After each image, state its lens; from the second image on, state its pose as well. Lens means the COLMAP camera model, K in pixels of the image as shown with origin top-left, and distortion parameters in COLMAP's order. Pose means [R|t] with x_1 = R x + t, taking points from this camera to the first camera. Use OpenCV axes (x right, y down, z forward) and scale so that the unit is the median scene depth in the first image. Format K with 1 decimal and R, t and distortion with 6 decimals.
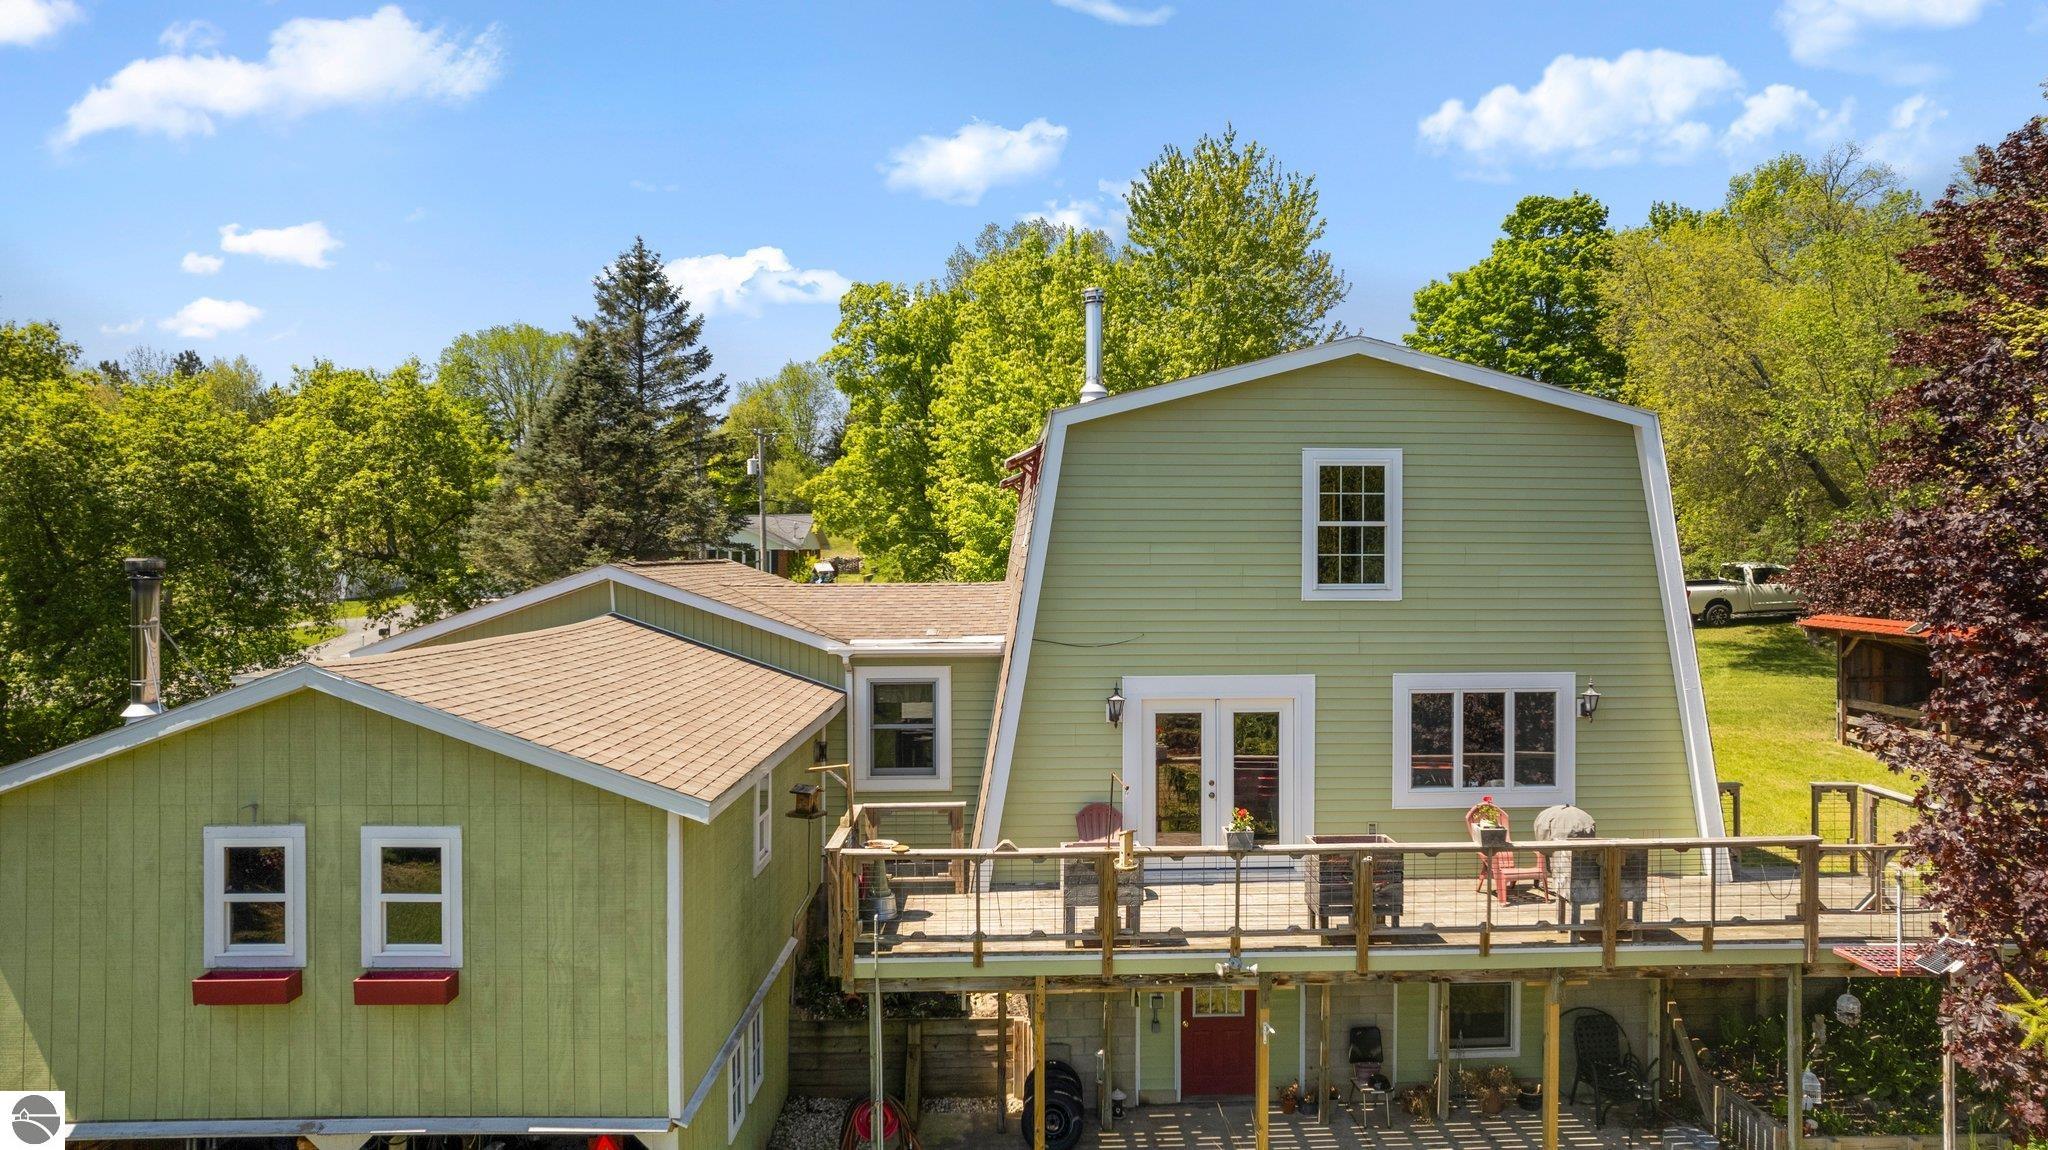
lens RADIAL K [[1351.3, 0, 1008.5], [0, 1351.3, 538.6], [0, 0, 1]] dist [-0.055800, 0.046251]
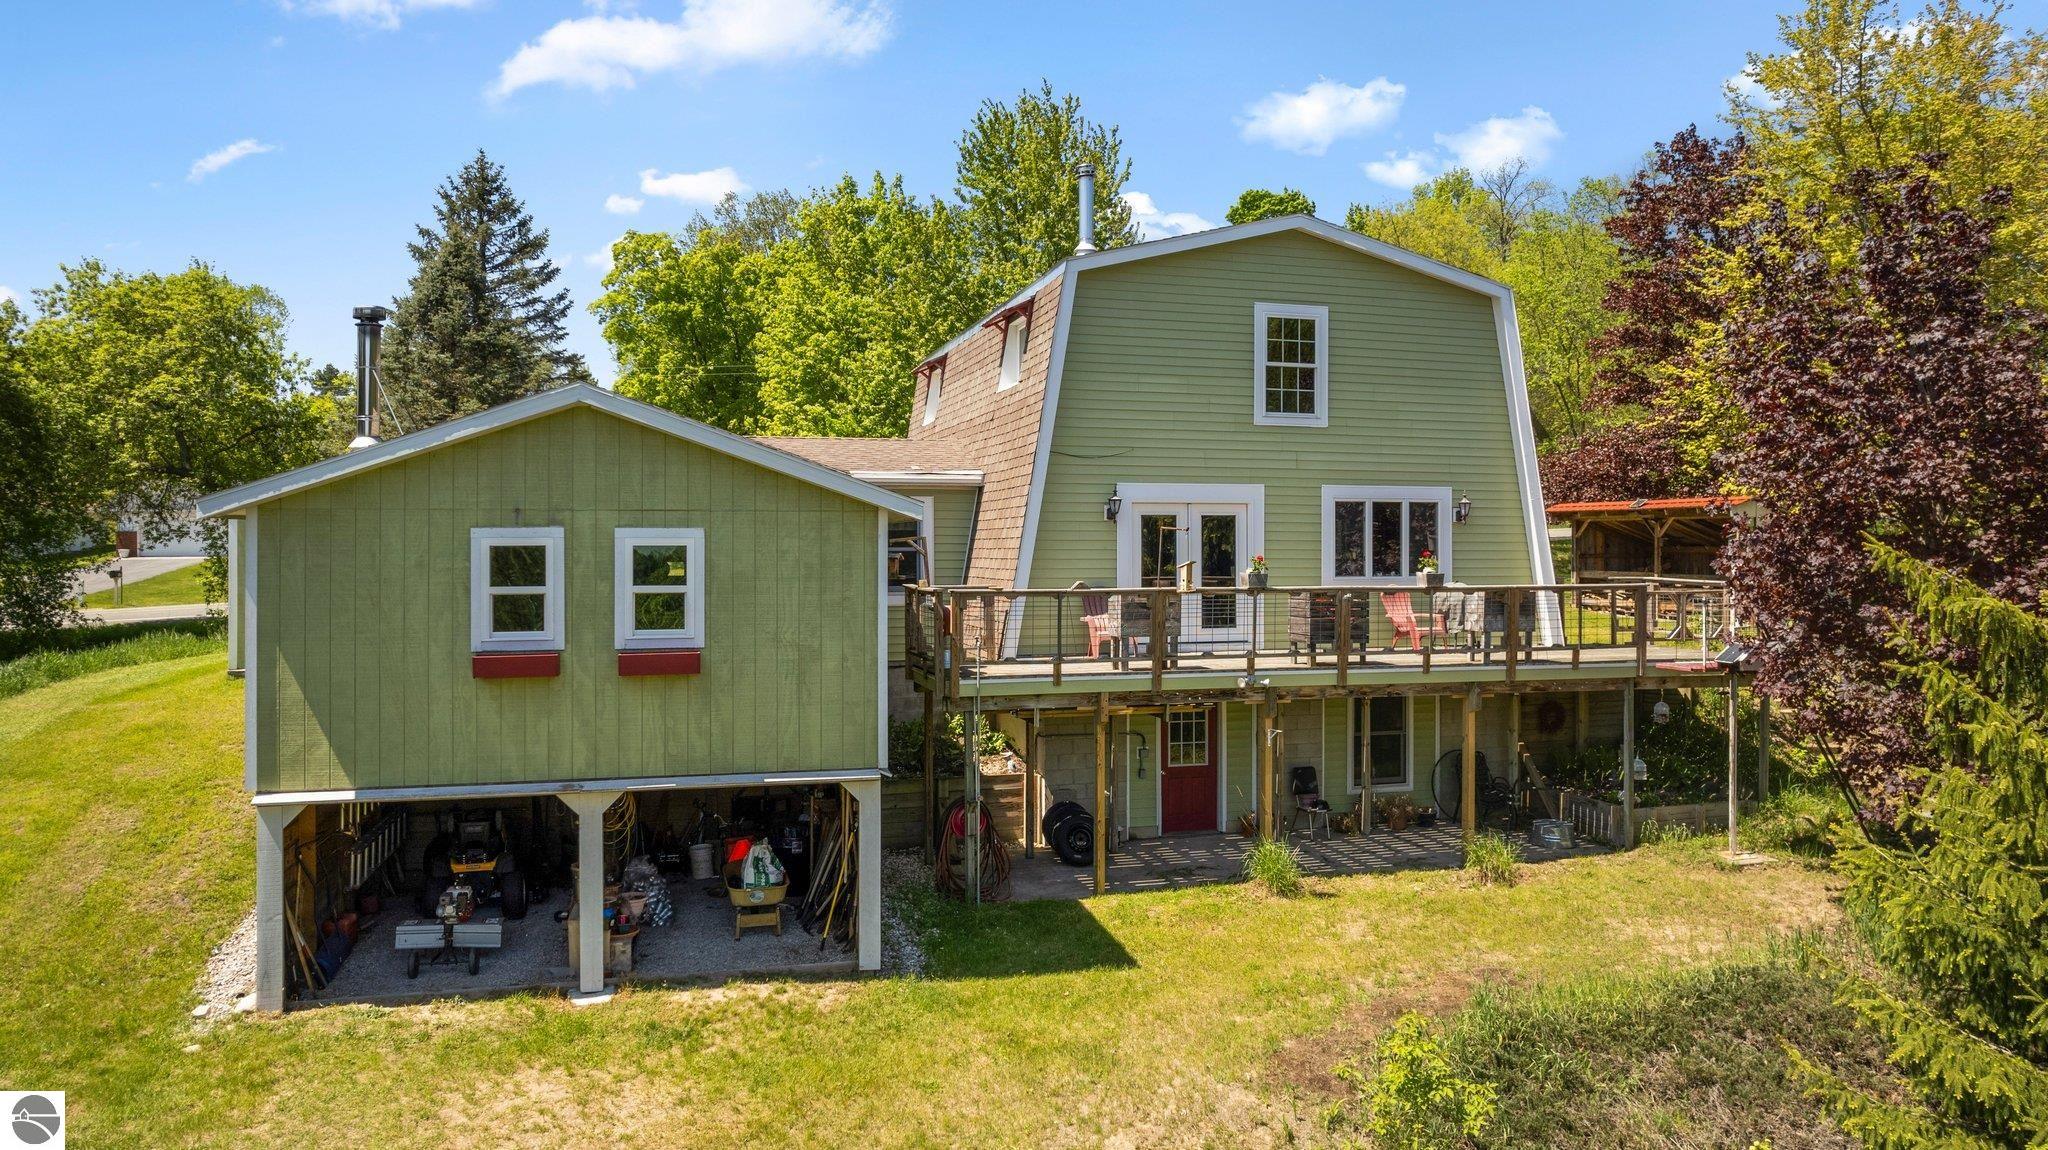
lens RADIAL K [[1351.3, 0, 1018.2], [0, 1351.3, 523.3], [0, 0, 1]] dist [-0.055800, 0.046251]
pose [[0.972386, 0.007144, 0.233269, -0.280204], [-0.005478, 0.999955, -0.007789, 0.146817], [-0.233314, 0.006296, 0.972381, -0.153068]]
